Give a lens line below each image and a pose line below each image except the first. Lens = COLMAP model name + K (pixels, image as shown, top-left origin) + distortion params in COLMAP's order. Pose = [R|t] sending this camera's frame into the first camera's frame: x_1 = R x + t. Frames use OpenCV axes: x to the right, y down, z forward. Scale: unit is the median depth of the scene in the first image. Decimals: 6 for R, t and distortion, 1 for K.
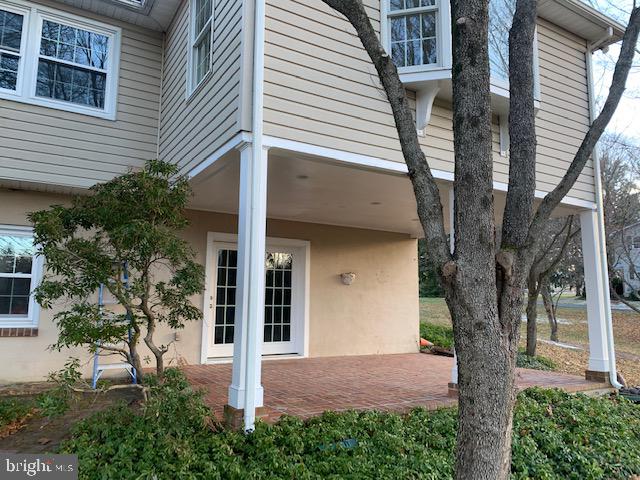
lens RADIAL K [[490.7, 0, 318.9], [0, 490.7, 235.1], [0, 0, 1]] dist [0.037699, -0.011450]
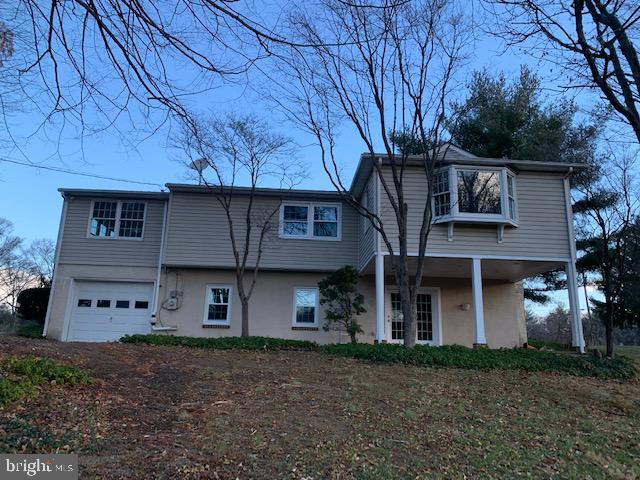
lens RADIAL K [[490.7, 0, 318.7], [0, 490.7, 240.7], [0, 0, 1]] dist [0.037699, -0.011450]
pose [[0.884949, -0.096220, -0.455639, 0.613943], [0.048223, 0.992096, -0.115846, 0.043536], [0.463184, 0.080546, 0.882594, -1.229629]]
